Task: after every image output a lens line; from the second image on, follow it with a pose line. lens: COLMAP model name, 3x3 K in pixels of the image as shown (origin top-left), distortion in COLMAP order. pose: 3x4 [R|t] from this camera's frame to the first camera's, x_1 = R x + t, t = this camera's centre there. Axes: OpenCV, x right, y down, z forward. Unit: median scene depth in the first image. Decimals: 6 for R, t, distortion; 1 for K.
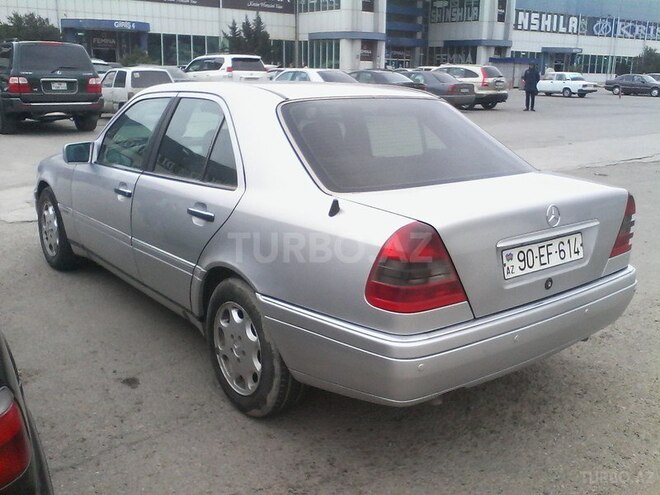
lens RADIAL K [[652.0, 0, 350.8], [0, 652.0, 246.5], [0, 0, 1]] dist [-0.000127, -0.019206]
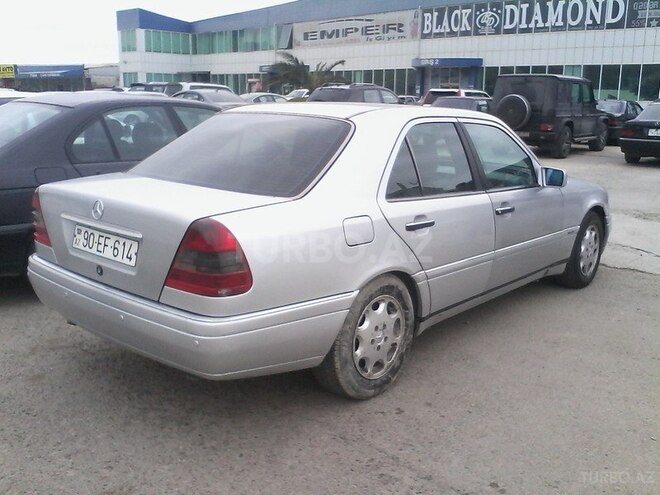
lens RADIAL K [[652.0, 0, 350.8], [0, 652.0, 246.5], [0, 0, 1]] dist [-0.000127, -0.019206]
pose [[0.205504, 0.210888, -0.955664, 1.387047], [-0.273823, 0.949895, 0.150733, -0.257095], [0.939569, 0.230706, 0.252953, 1.055260]]
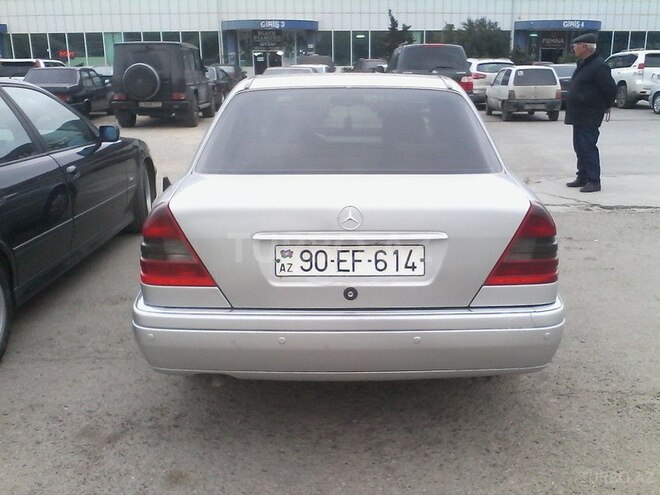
lens RADIAL K [[647.3, 0, 367.3], [0, 647.3, 260.3], [0, 0, 1]] dist [0.004623, -0.017035]
pose [[0.785235, 0.158167, -0.598656, 0.794395], [-0.145542, 0.986884, 0.069836, -0.049754], [0.601850, 0.032292, 0.797956, 0.297578]]
